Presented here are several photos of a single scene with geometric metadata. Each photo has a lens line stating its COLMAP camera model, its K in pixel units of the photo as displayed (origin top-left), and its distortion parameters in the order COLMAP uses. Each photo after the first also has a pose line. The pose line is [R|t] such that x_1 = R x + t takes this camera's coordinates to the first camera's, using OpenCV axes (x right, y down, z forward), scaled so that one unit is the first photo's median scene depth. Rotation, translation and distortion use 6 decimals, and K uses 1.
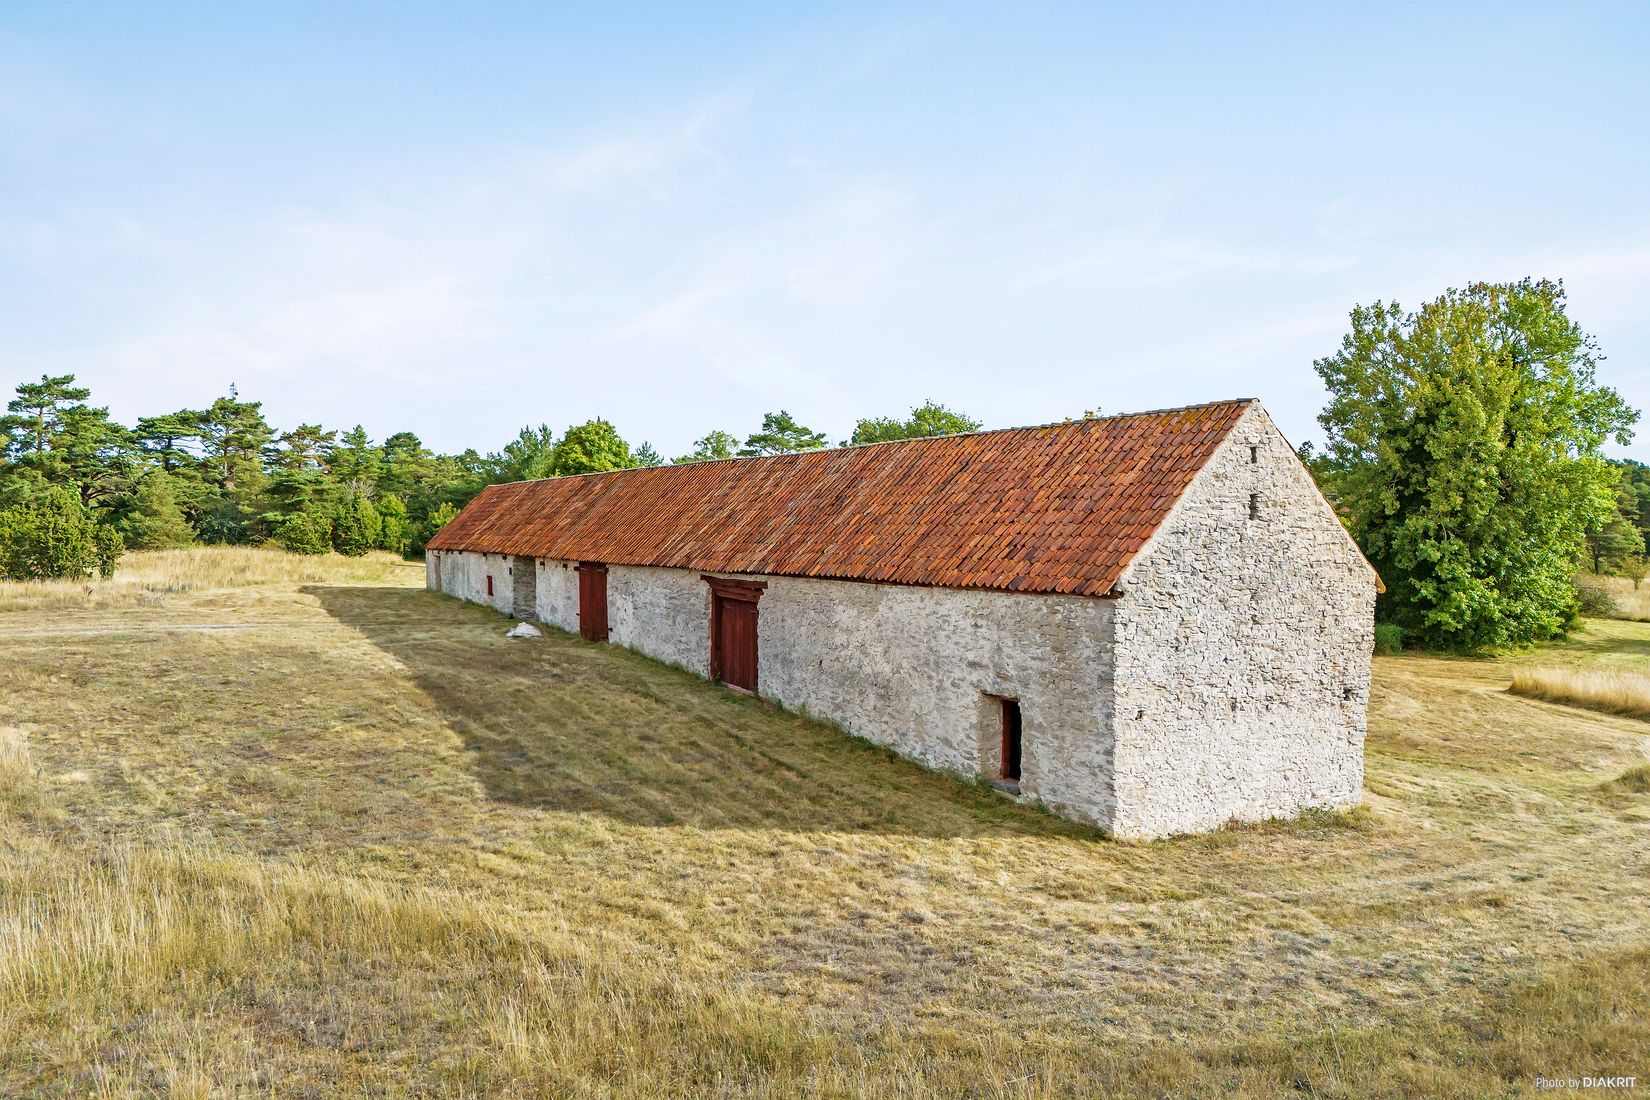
lens RADIAL K [[1181.5, 0, 825.0], [0, 1181.5, 550.0], [0, 0, 1]] dist [0.060856, -0.034717]
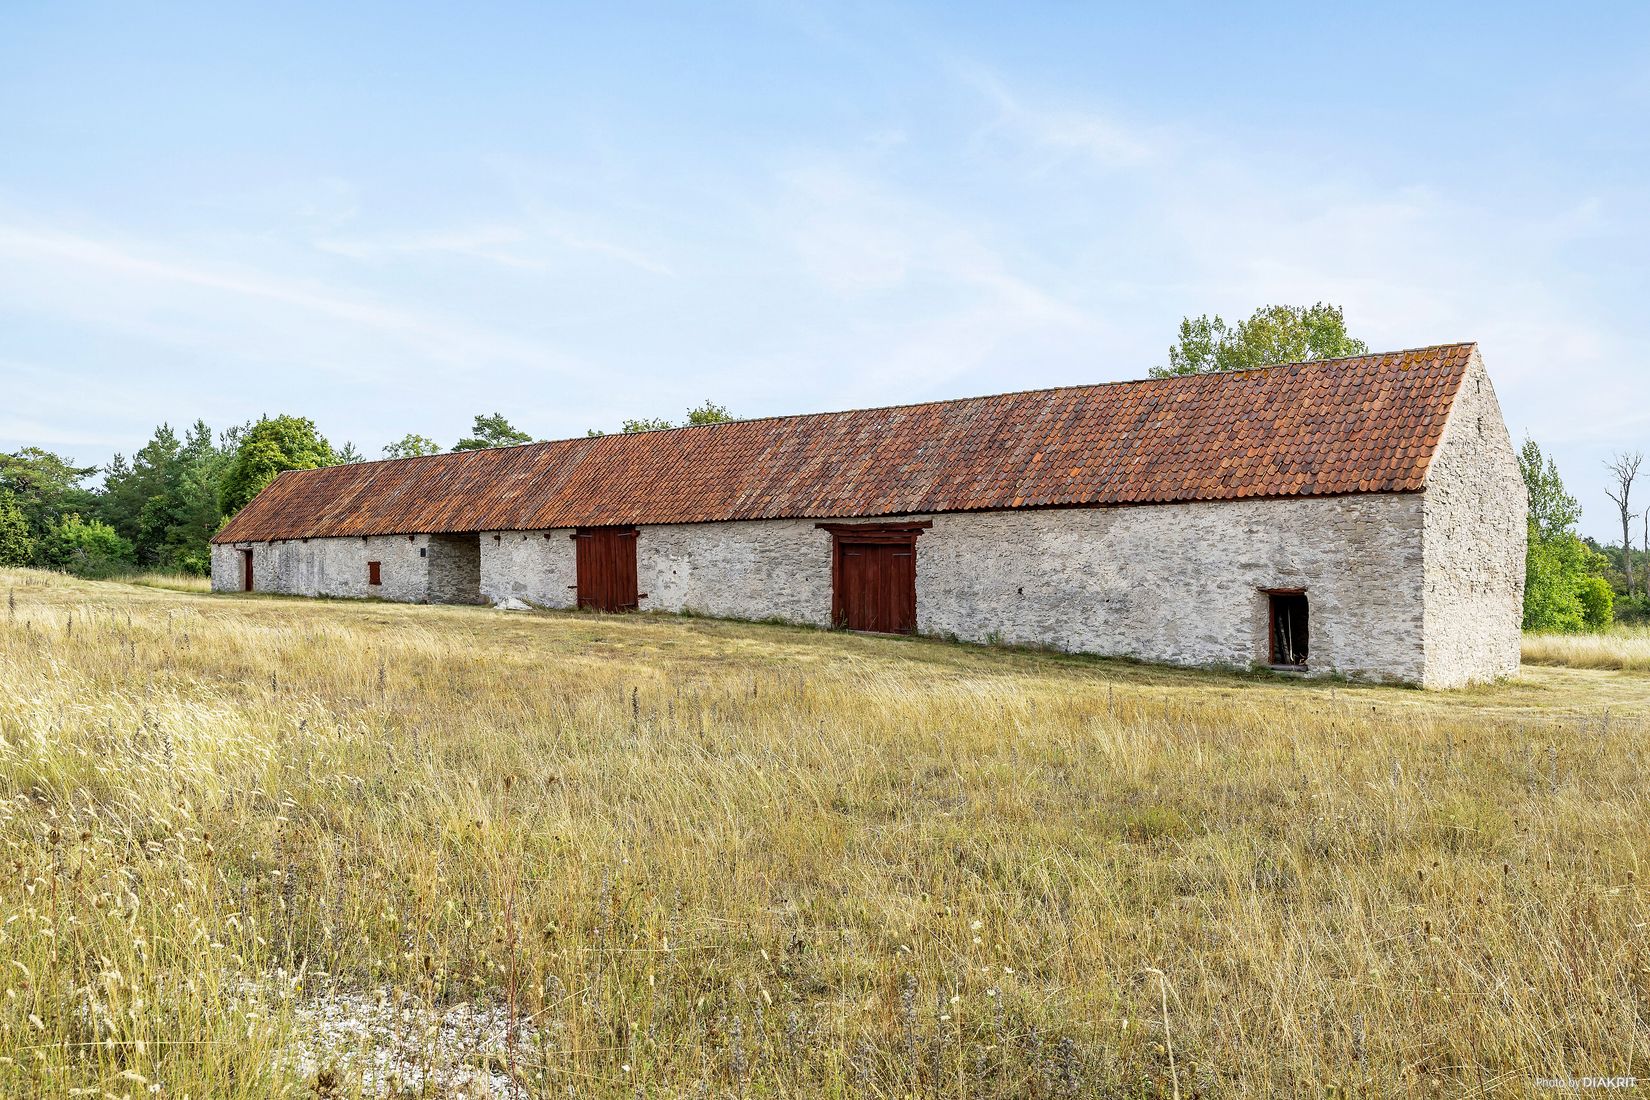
lens RADIAL K [[1376.8, 0, 825.0], [0, 1376.8, 550.0], [0, 0, 1]] dist [-0.017221, -0.003045]
pose [[0.954875, 0.006229, 0.296943, -0.594133], [0.005009, 0.999300, -0.037068, 0.115985], [-0.296966, 0.036883, 0.954175, -0.131886]]
